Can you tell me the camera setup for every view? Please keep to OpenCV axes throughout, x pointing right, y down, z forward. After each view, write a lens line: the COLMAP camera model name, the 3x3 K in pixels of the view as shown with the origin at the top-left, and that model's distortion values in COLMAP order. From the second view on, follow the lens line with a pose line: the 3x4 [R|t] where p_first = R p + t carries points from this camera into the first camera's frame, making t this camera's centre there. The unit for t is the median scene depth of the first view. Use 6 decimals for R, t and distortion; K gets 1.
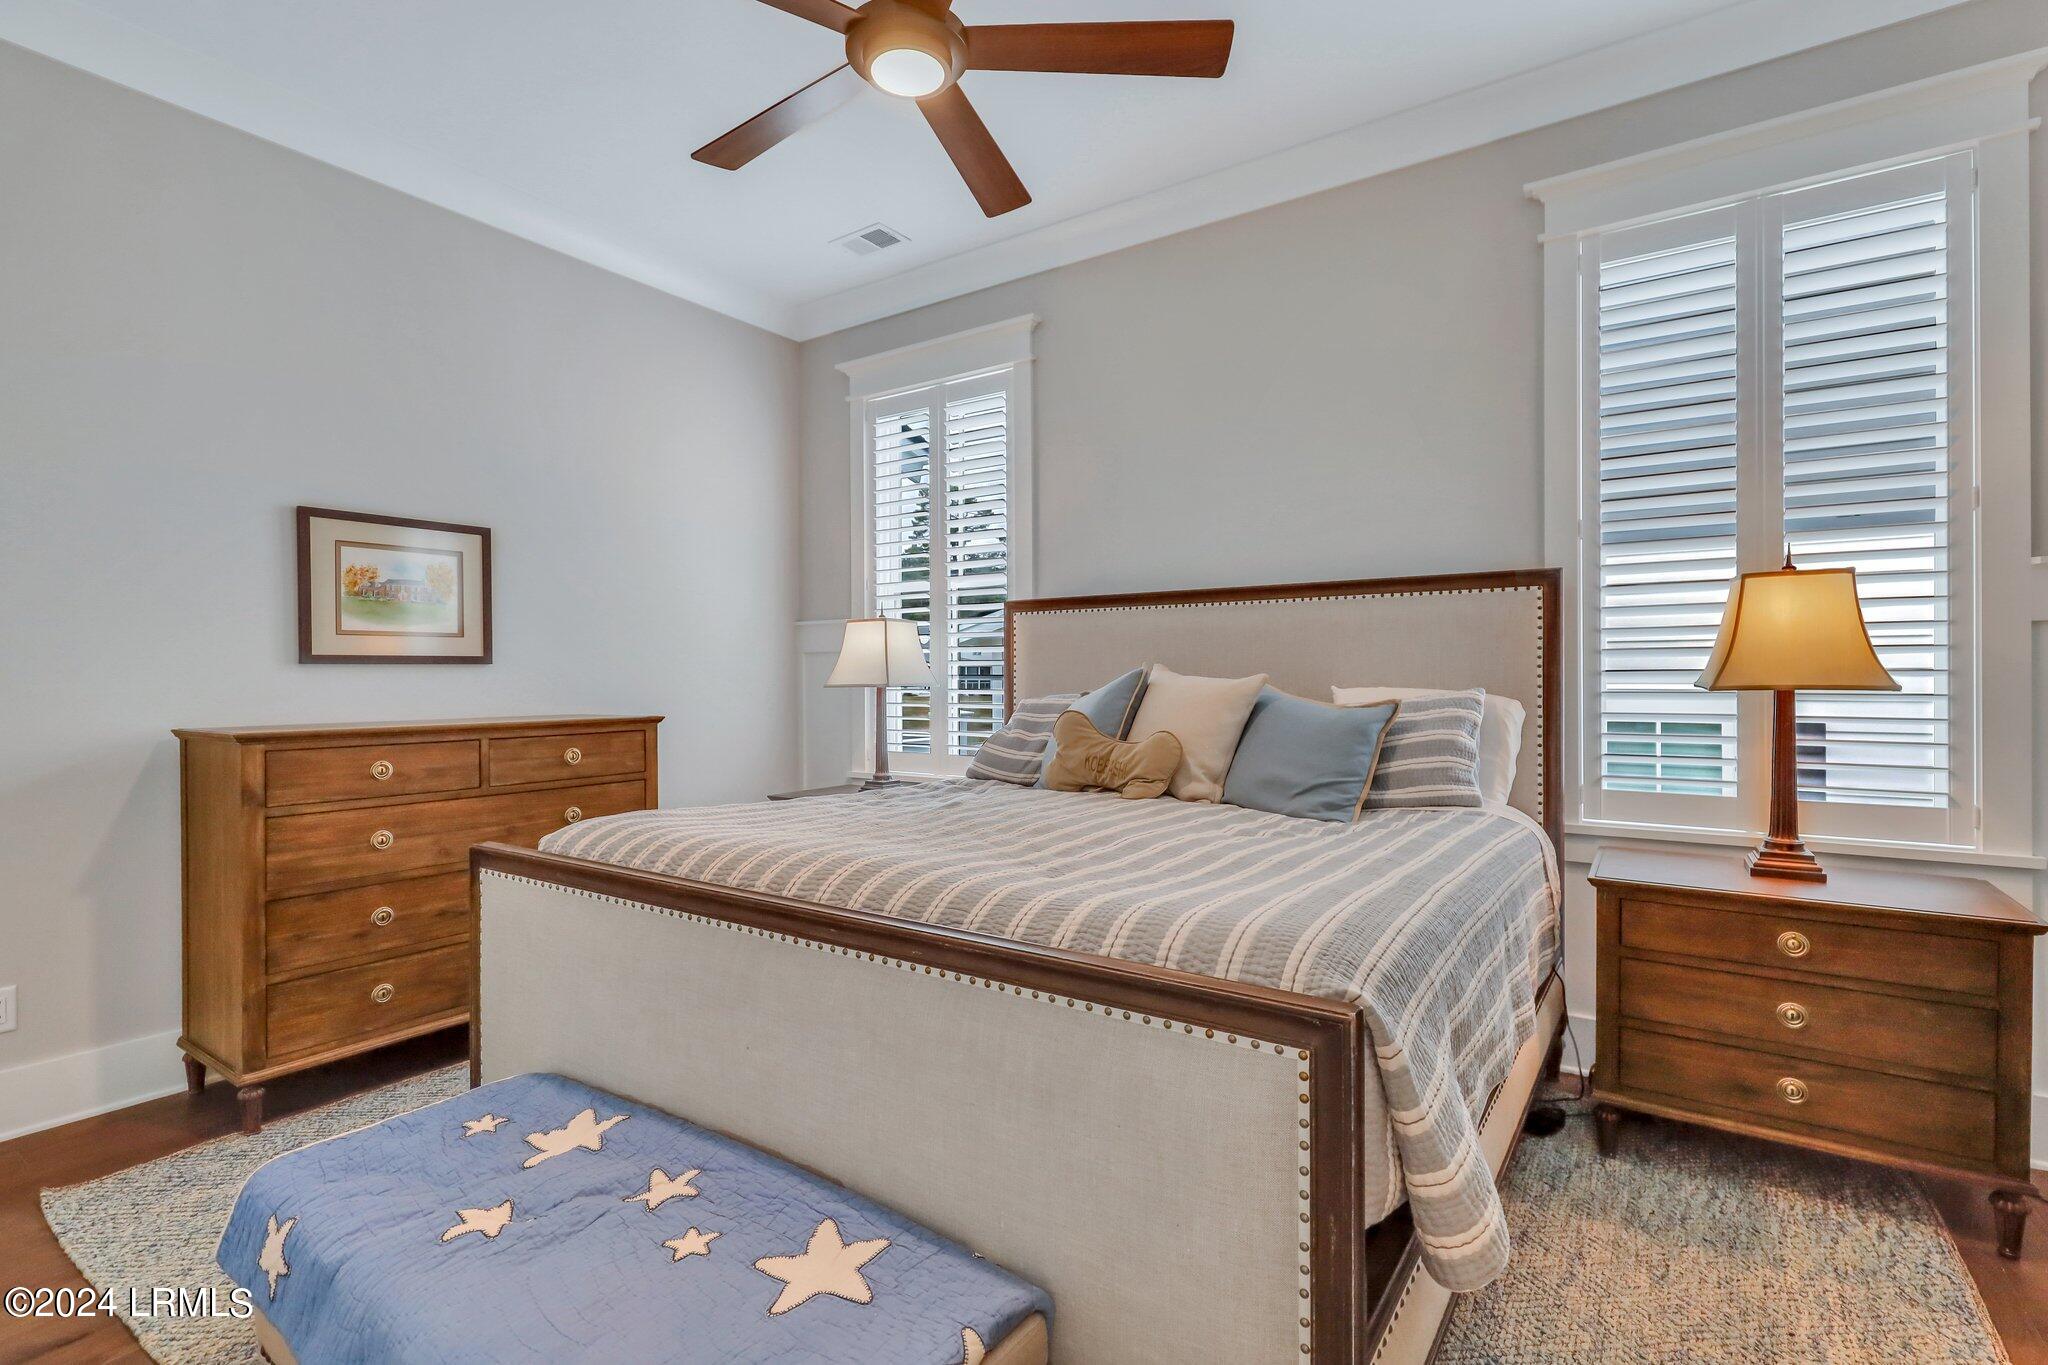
lens RADIAL K [[949.8, 0, 1026.3], [0, 949.8, 683.2], [0, 0, 1]] dist [-0.001060, -0.000111]
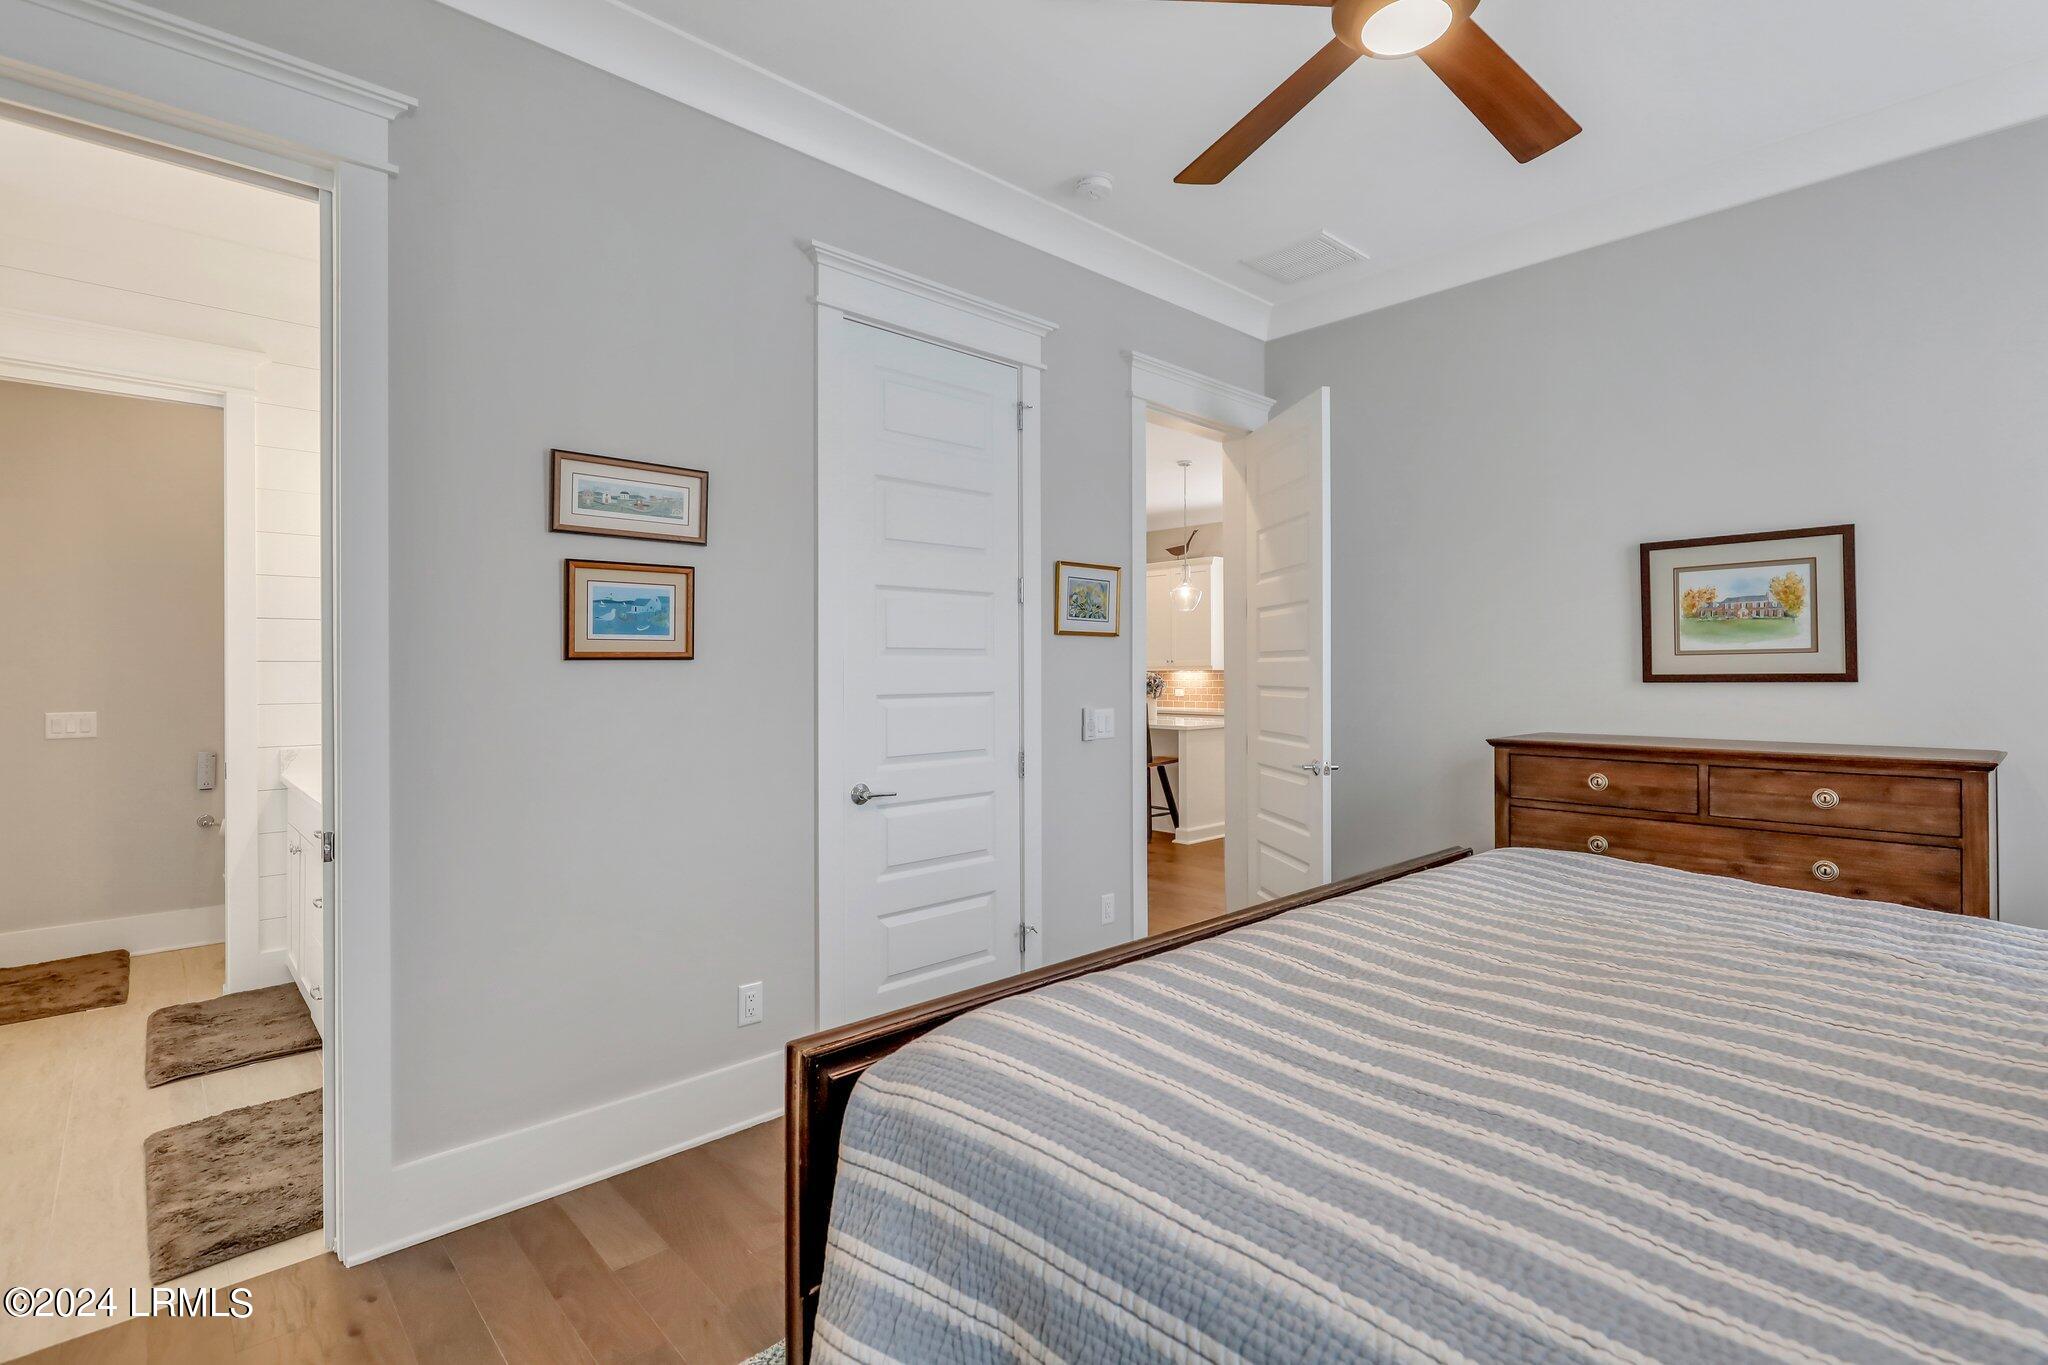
lens RADIAL K [[949.8, 0, 1025.8], [0, 949.8, 669.7], [0, 0, 1]] dist [-0.001060, -0.000111]
pose [[-0.215014, 0.004748, -0.976599, 0.484599], [-0.000847, 0.999987, 0.005049, -0.039459], [0.976611, 0.001913, -0.215007, 0.508396]]
